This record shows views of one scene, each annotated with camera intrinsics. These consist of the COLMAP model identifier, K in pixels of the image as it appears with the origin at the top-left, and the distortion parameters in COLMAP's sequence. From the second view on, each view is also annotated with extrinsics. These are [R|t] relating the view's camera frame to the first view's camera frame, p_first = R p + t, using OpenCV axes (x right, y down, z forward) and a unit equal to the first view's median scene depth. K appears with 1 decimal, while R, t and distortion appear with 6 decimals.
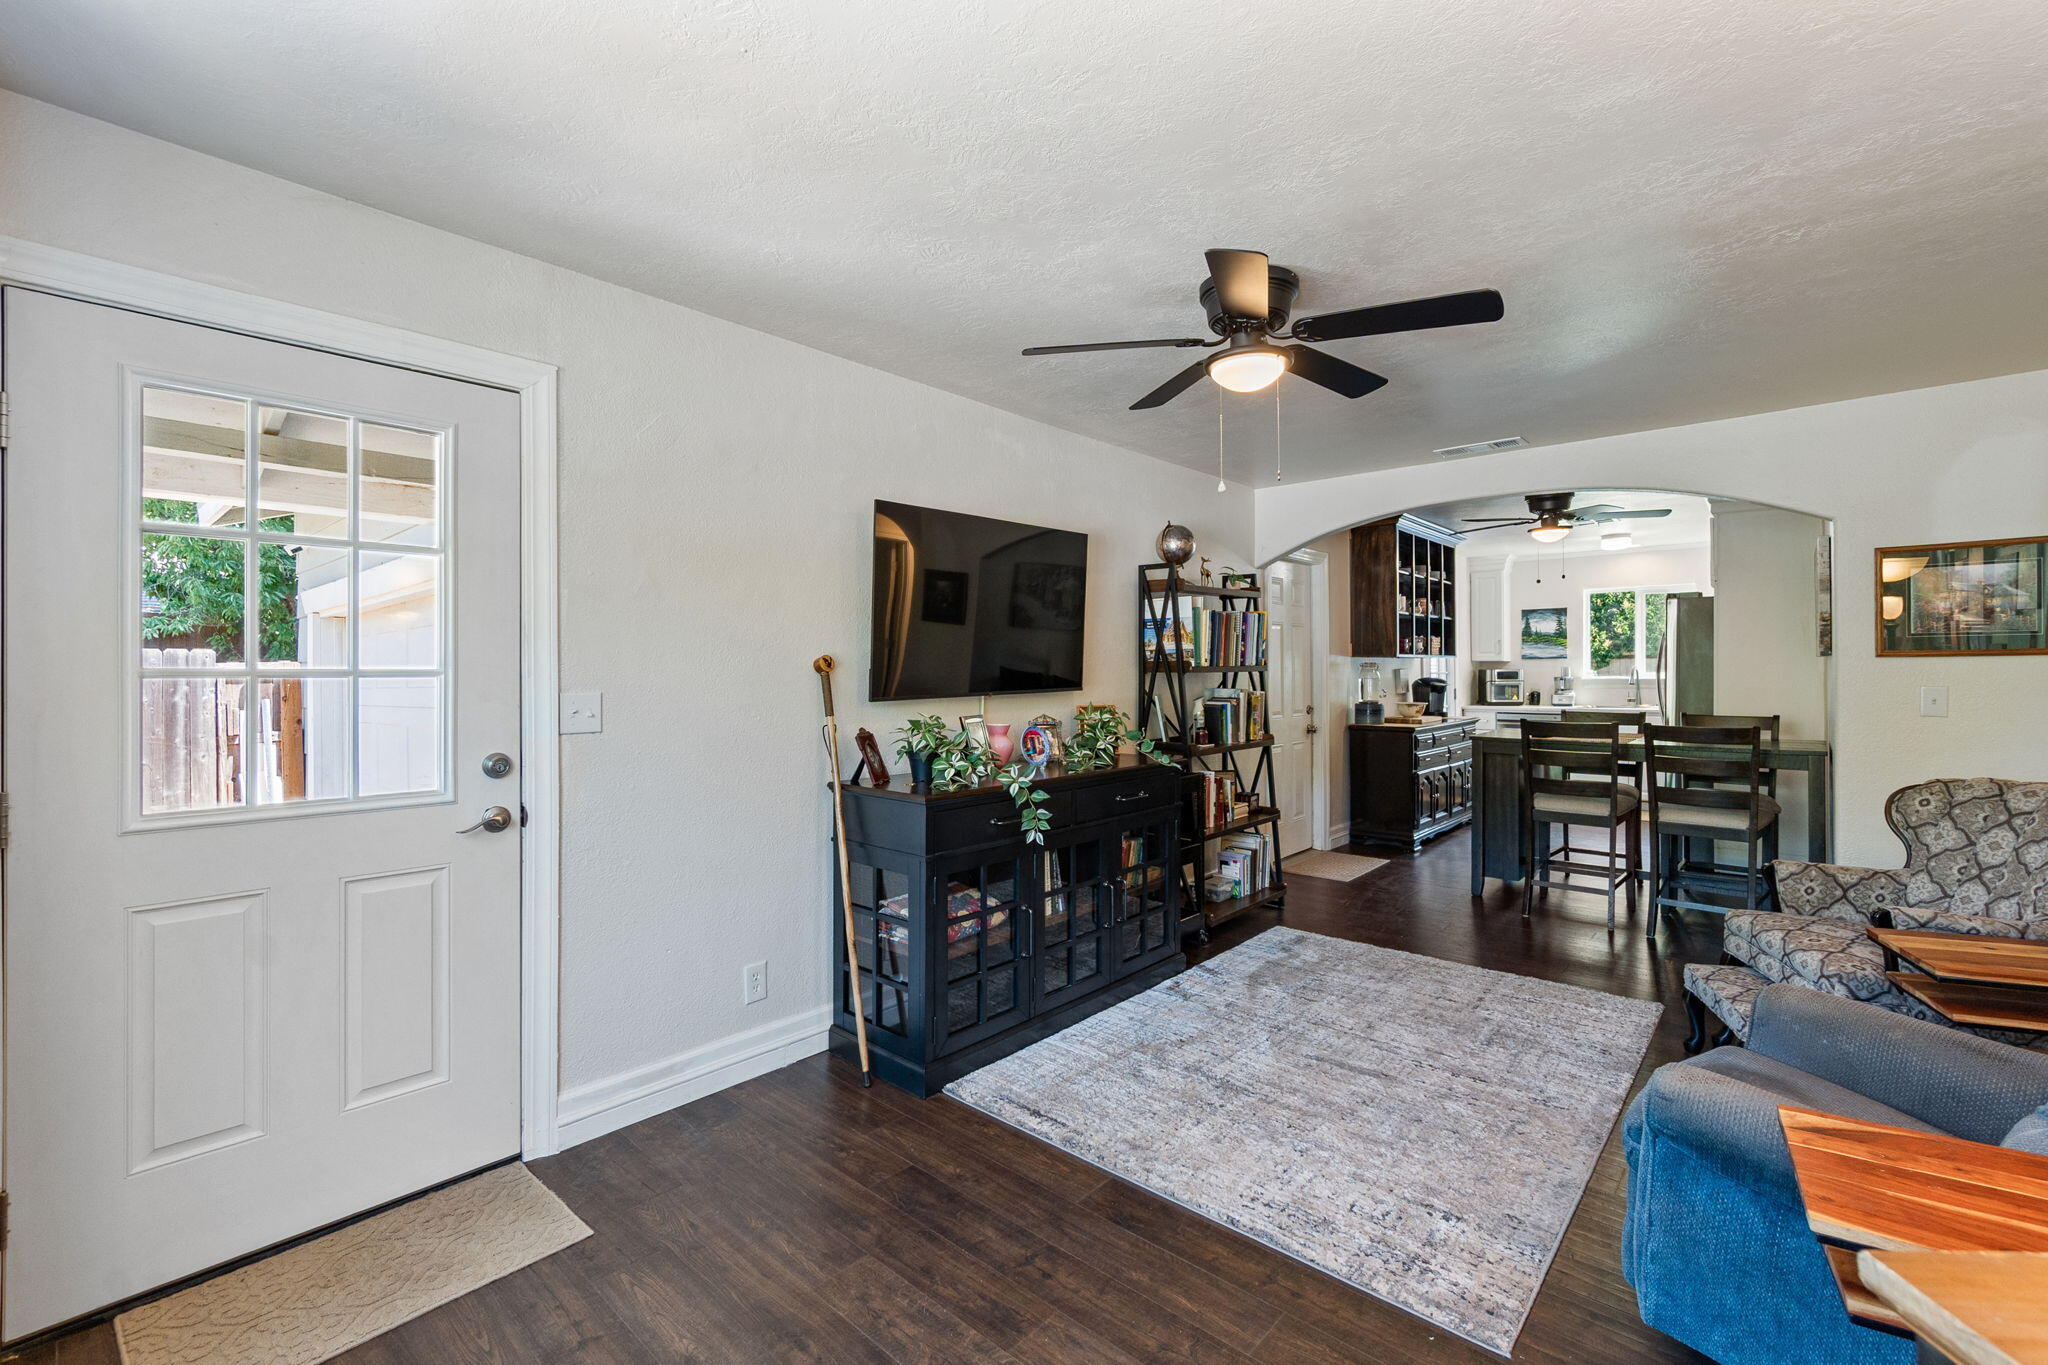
lens RADIAL K [[884.2, 0, 1030.2], [0, 884.2, 677.6], [0, 0, 1]] dist [-0.009028, 0.000863]
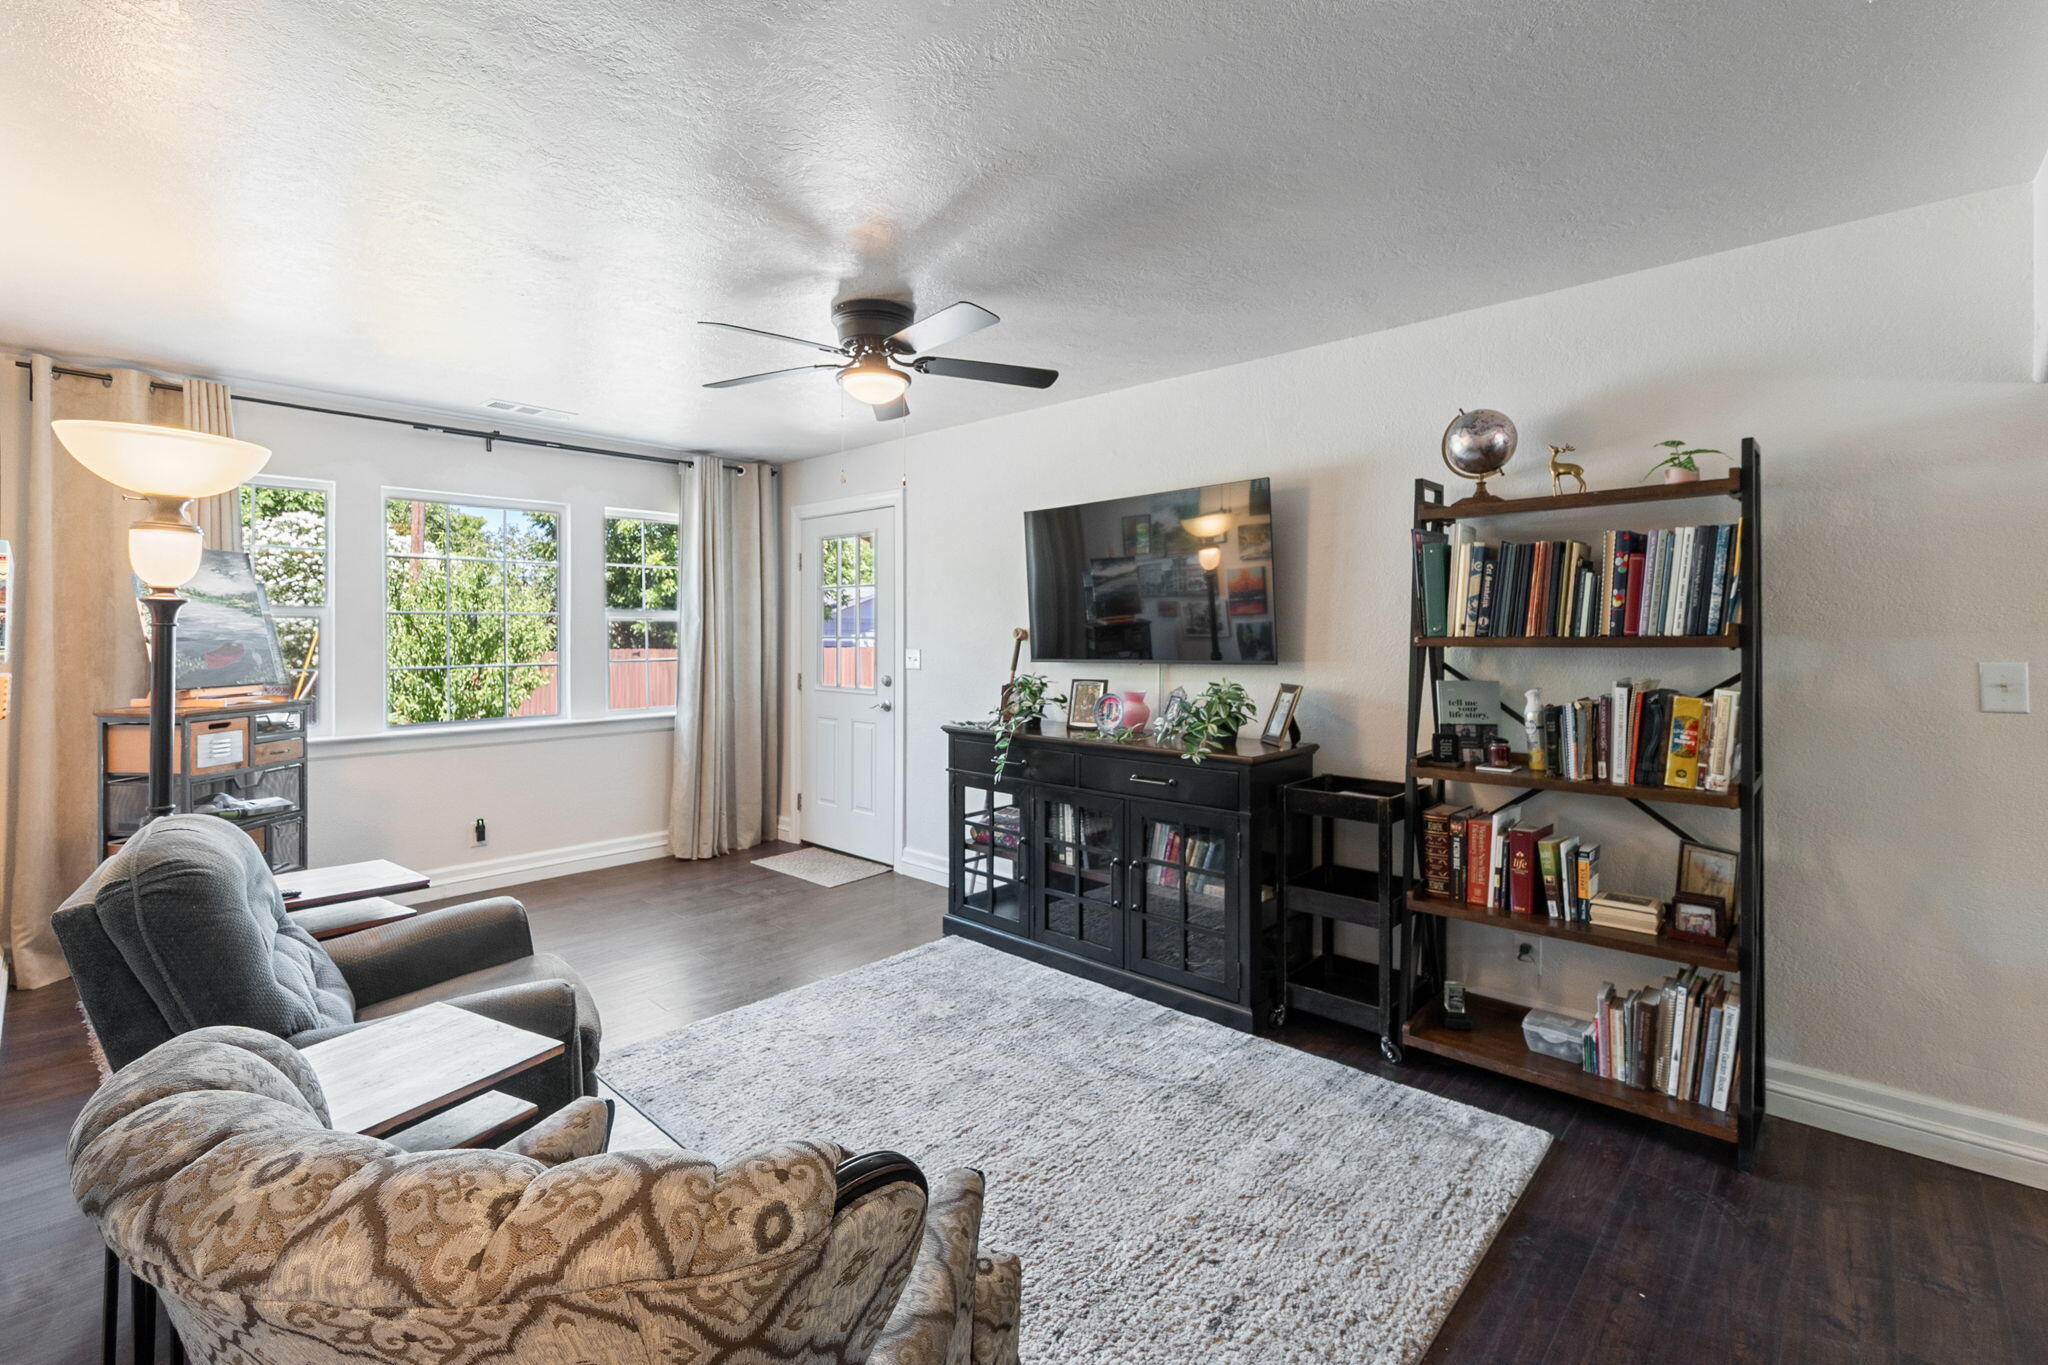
lens RADIAL K [[884.2, 0, 996.1], [0, 884.2, 654.4], [0, 0, 1]] dist [-0.009028, 0.000863]
pose [[-0.049412, 0.023962, -0.998491, 0.414834], [-0.006087, 0.999686, 0.024292, -0.006179], [0.998760, 0.007278, -0.049250, 0.359769]]
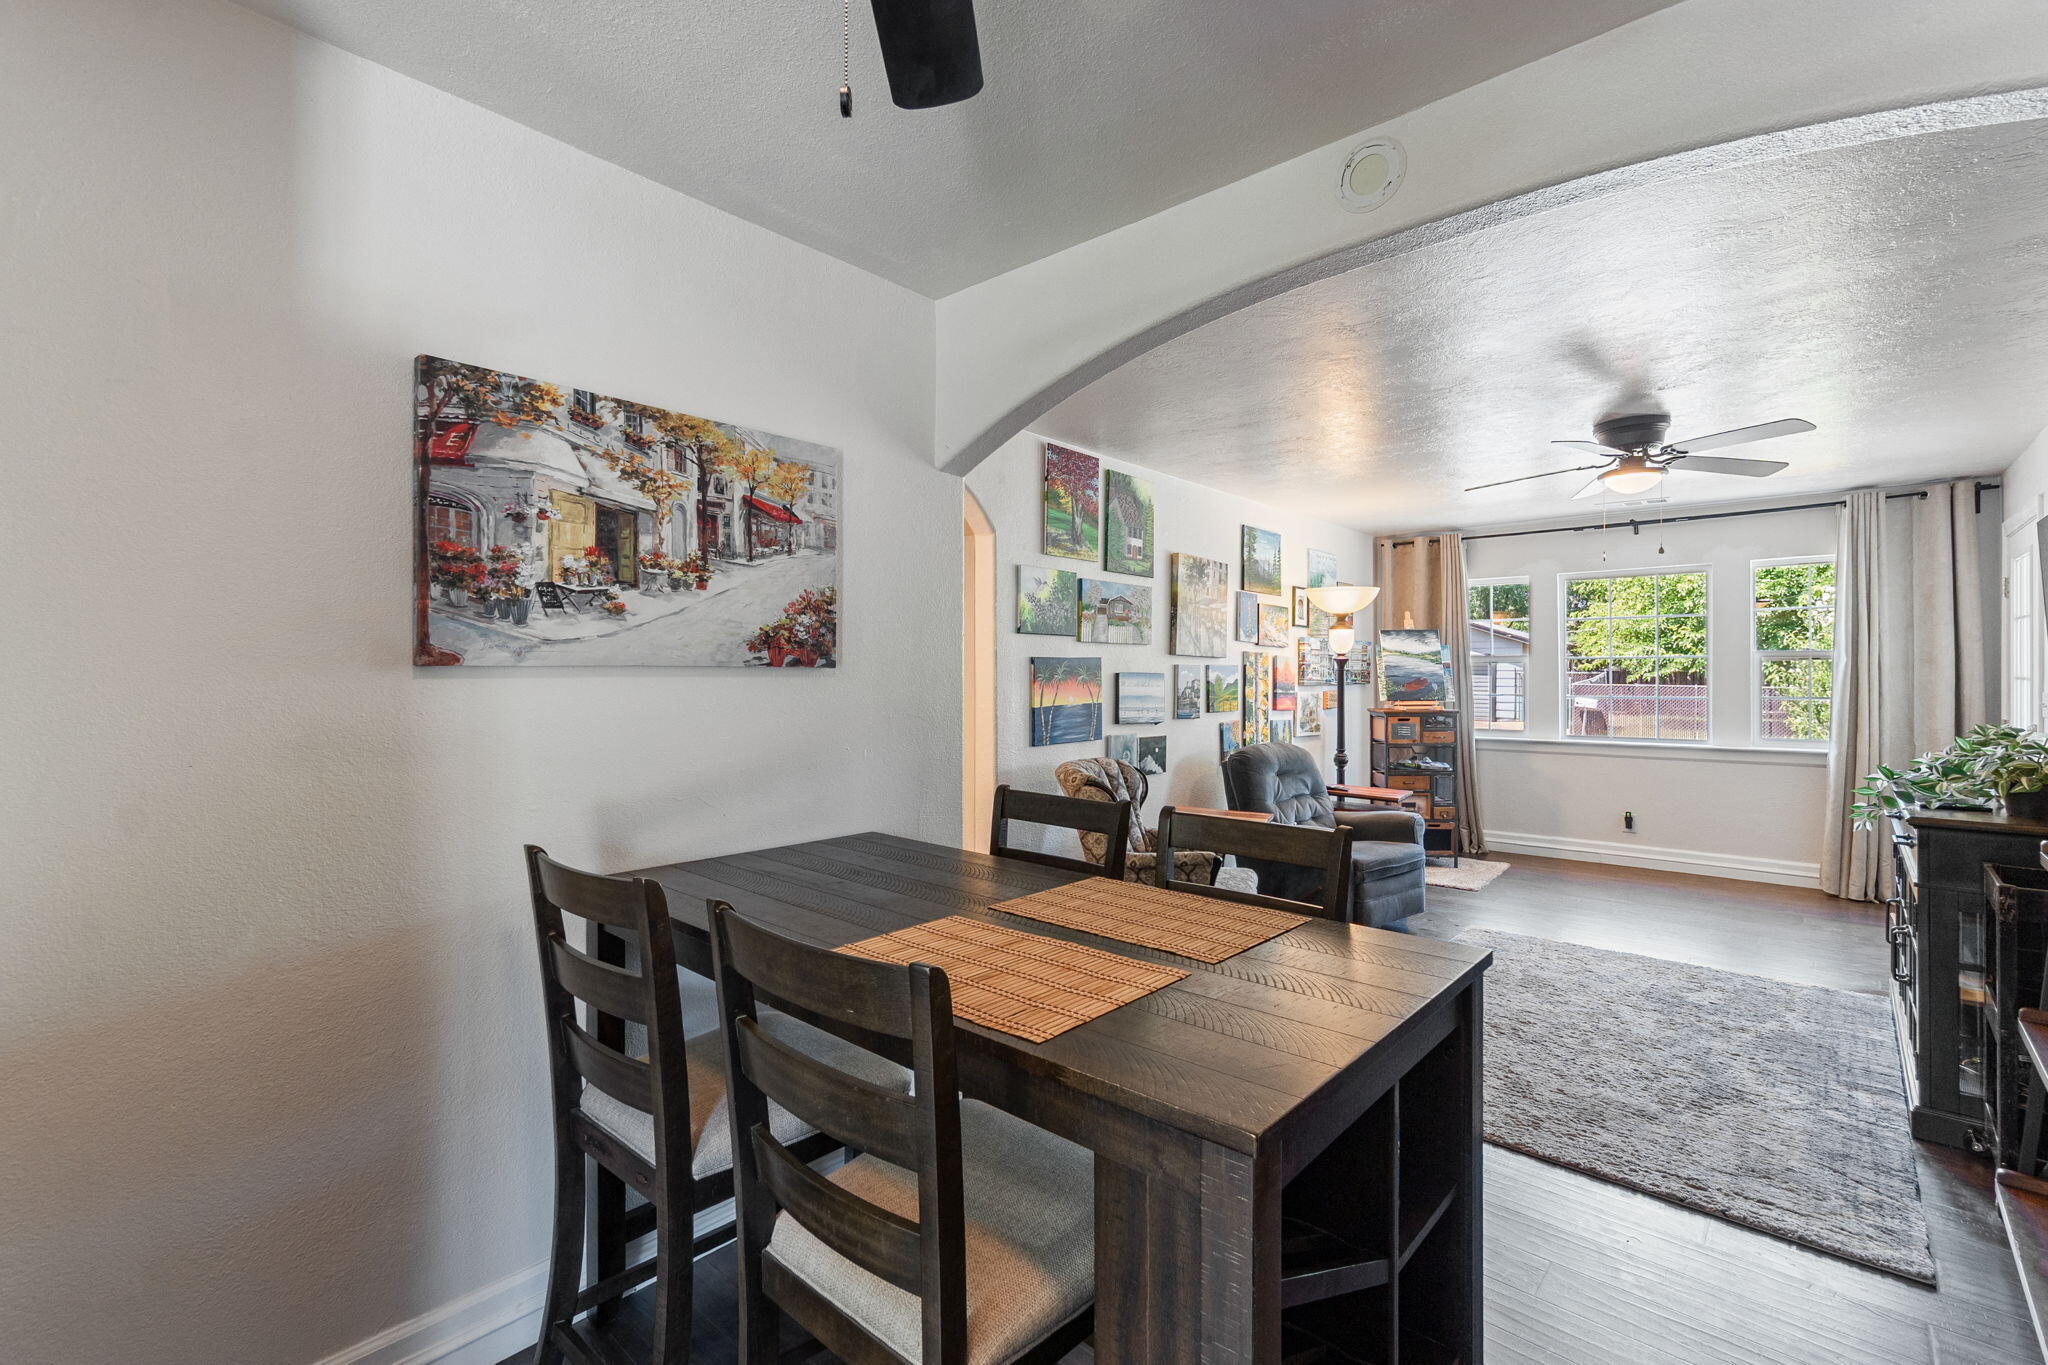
lens RADIAL K [[884.2, 0, 1003.3], [0, 884.2, 672.5], [0, 0, 1]] dist [-0.009028, 0.000863]
pose [[-0.998949, 0.004399, 0.045634, 0.371861], [0.004861, 0.999938, 0.010018, -0.012801], [-0.045588, 0.010230, -0.998908, 0.727048]]
